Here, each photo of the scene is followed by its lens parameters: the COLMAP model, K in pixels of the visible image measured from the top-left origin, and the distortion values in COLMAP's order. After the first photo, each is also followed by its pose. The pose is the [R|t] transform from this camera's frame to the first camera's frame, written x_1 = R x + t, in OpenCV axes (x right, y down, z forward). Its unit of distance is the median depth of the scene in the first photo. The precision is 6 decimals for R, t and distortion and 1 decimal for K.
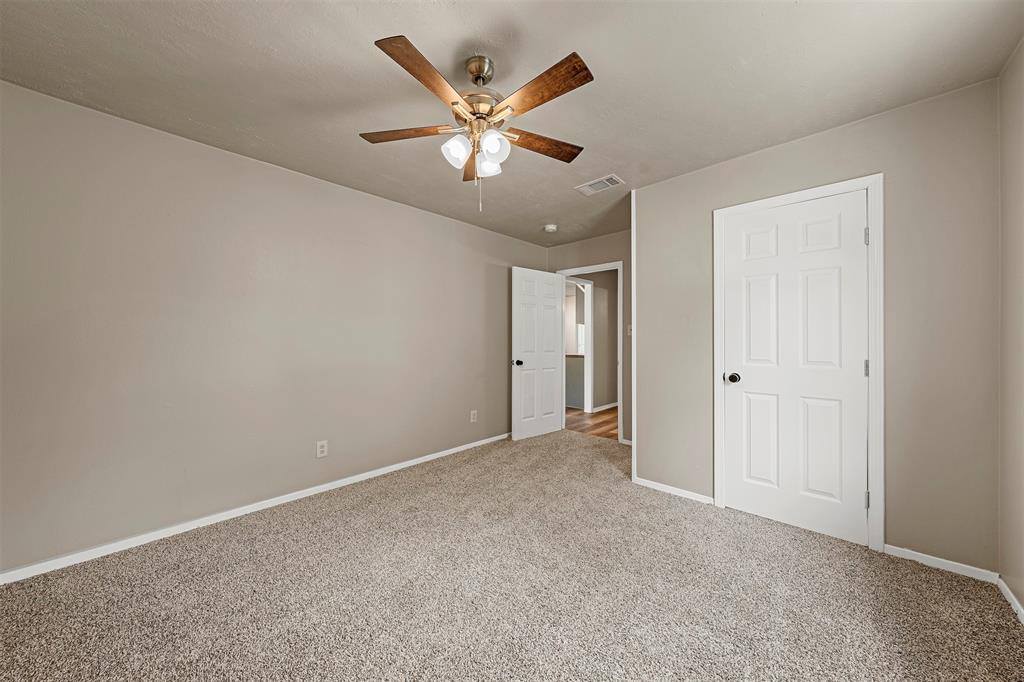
lens RADIAL K [[352.4, 0, 511.3], [0, 352.4, 339.7], [0, 0, 1]] dist [0.000613, 0.000045]
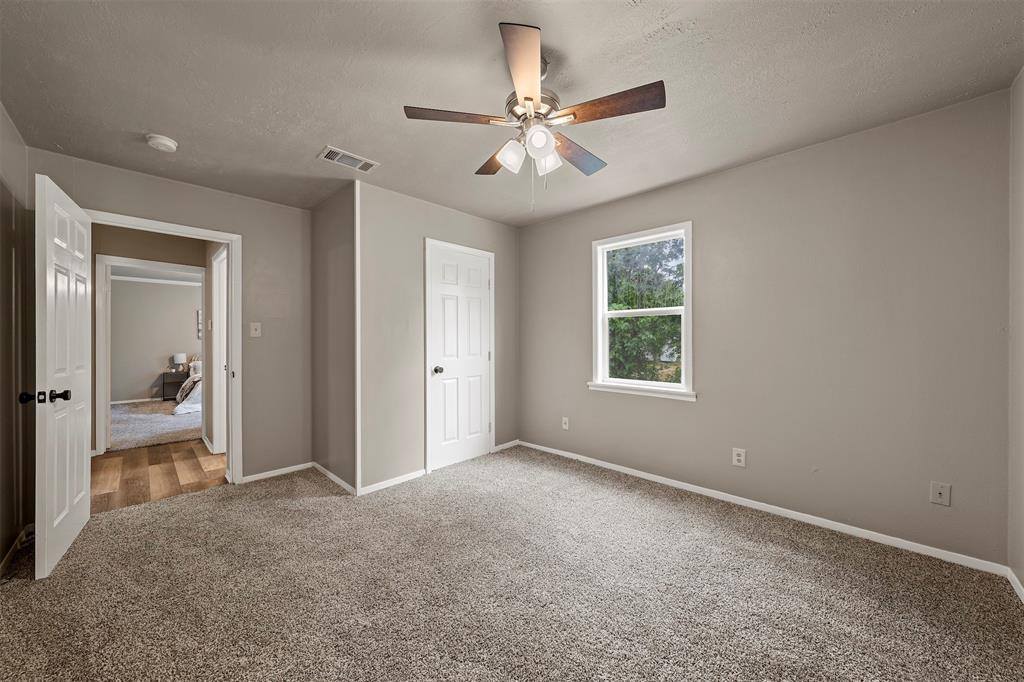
lens RADIAL K [[374.5, 0, 520.6], [0, 374.5, 338.9], [0, 0, 1]] dist [0.001883, 0.000040]
pose [[-0.012802, -0.001759, 0.999917, -0.739696], [0.003210, 0.999993, 0.001800, -0.009490], [-0.999913, 0.003233, -0.012796, 0.671373]]
